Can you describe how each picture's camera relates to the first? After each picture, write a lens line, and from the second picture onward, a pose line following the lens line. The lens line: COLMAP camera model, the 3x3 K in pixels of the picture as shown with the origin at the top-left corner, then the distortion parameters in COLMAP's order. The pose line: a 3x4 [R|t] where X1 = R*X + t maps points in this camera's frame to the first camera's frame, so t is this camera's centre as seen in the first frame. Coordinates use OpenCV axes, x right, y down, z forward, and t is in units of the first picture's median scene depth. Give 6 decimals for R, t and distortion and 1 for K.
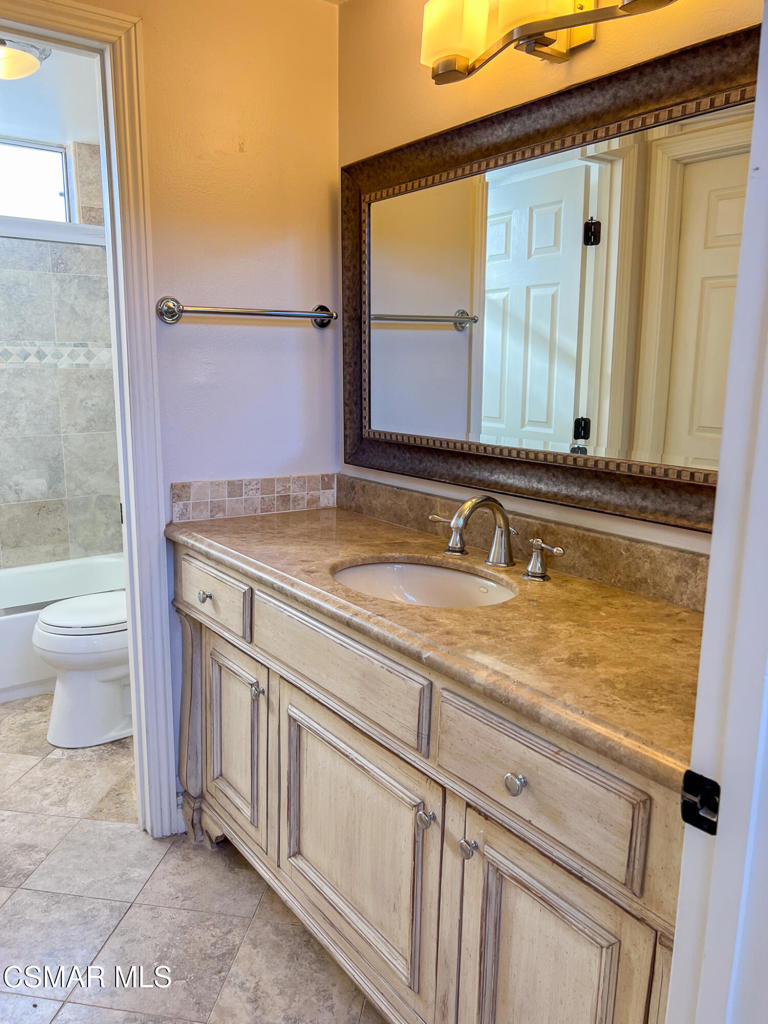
lens RADIAL K [[761.1, 0, 384.8], [0, 761.1, 507.7], [0, 0, 1]] dist [0.050924, -0.079231]
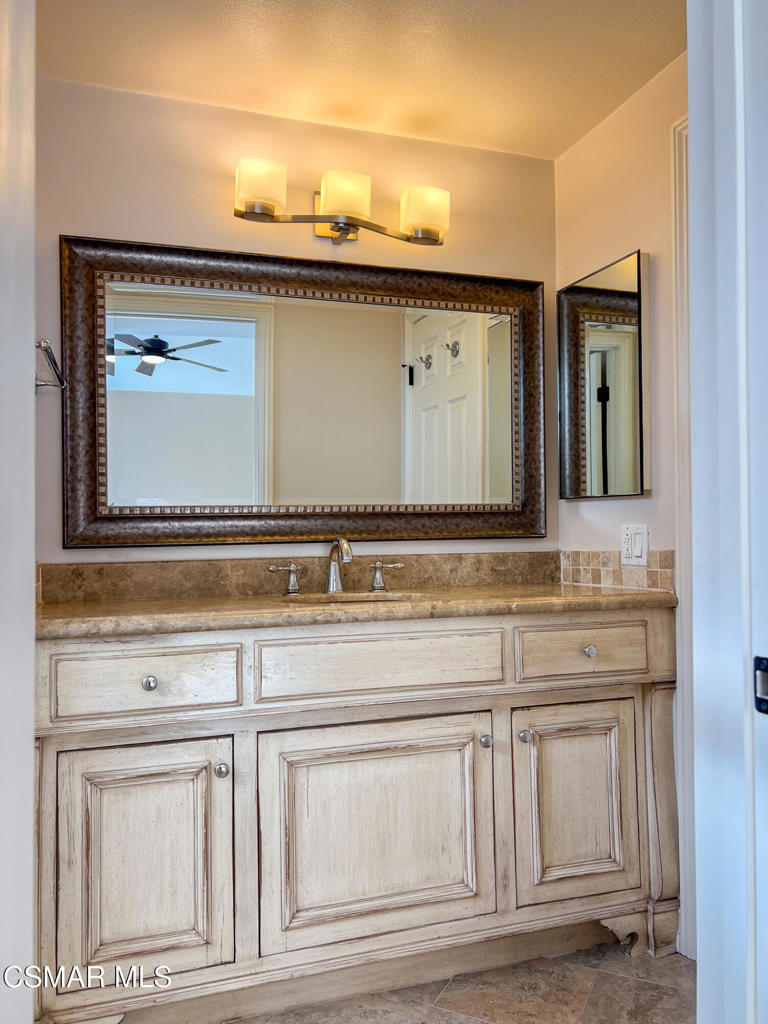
lens RADIAL K [[761.1, 0, 384.8], [0, 761.1, 507.7], [0, 0, 1]] dist [0.050924, -0.079231]
pose [[0.316432, 0.004902, 0.948602, -1.144284], [0.194628, 0.978378, -0.069979, 0.043625], [-0.928435, 0.206768, 0.308636, 0.557320]]
